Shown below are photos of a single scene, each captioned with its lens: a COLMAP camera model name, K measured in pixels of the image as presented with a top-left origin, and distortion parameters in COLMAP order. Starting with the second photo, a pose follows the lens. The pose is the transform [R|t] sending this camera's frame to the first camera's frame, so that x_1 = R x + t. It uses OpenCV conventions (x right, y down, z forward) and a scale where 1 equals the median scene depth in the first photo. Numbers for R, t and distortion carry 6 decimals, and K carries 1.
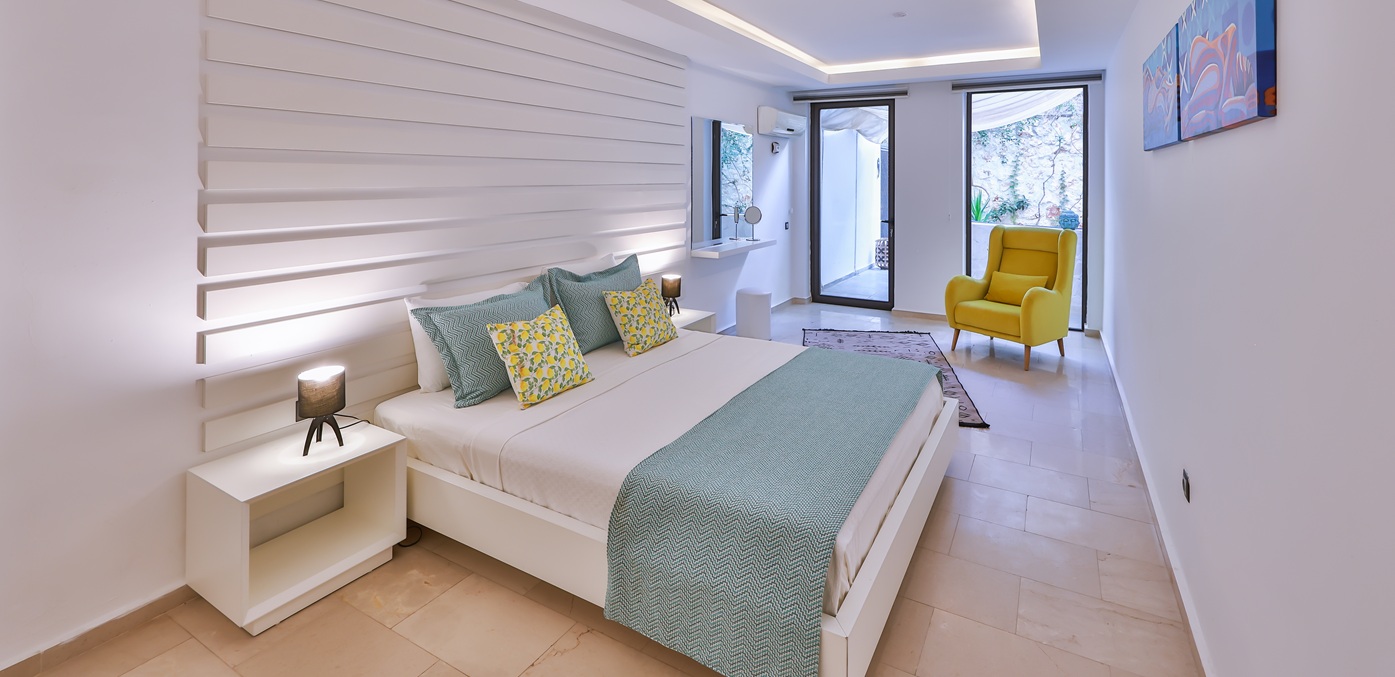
lens RADIAL K [[575.6, 0, 697.5], [0, 575.6, 338.5], [0, 0, 1]] dist [0.000425, -0.000021]
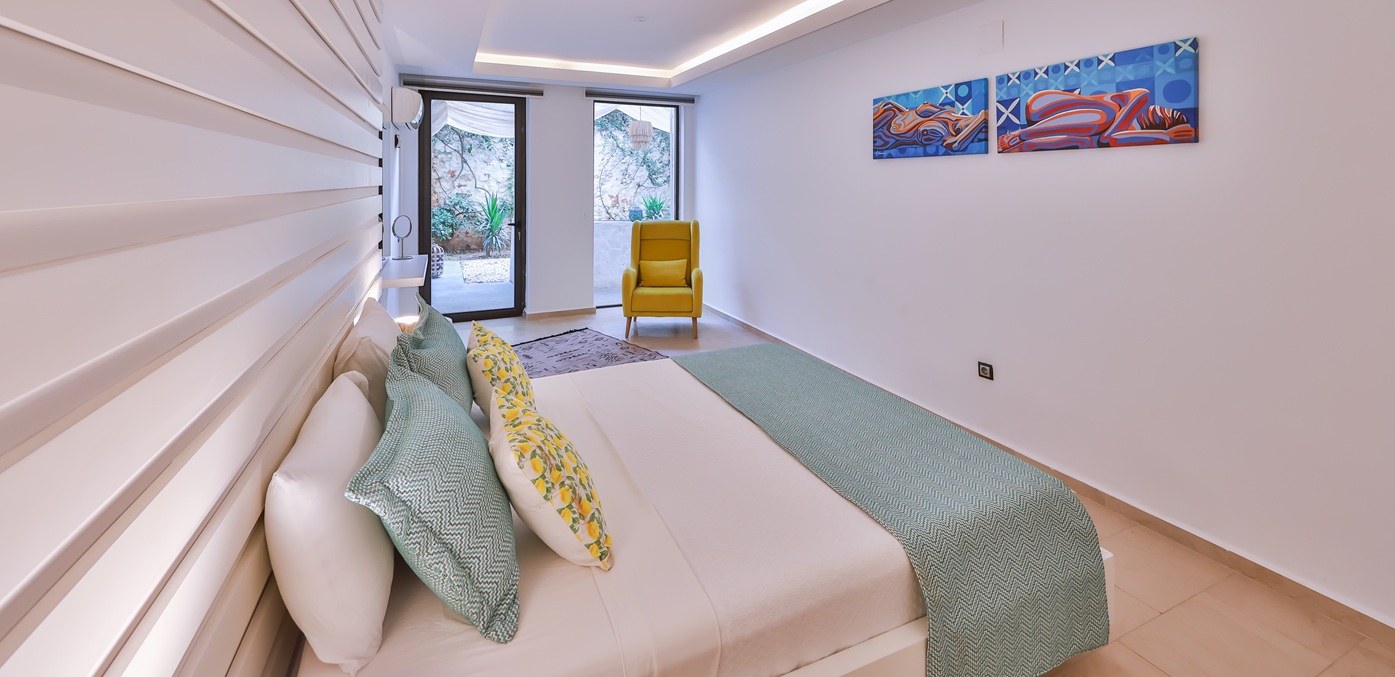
lens RADIAL K [[562.2, 0, 701.0], [0, 562.2, 308.7], [0, 0, 1]] dist [0.001098, 0.000054]
pose [[0.571055, -0.182304, 0.800413, -0.309806], [0.221172, 0.973142, 0.063849, -0.069424], [-0.790556, 0.140568, 0.596038, 0.260376]]
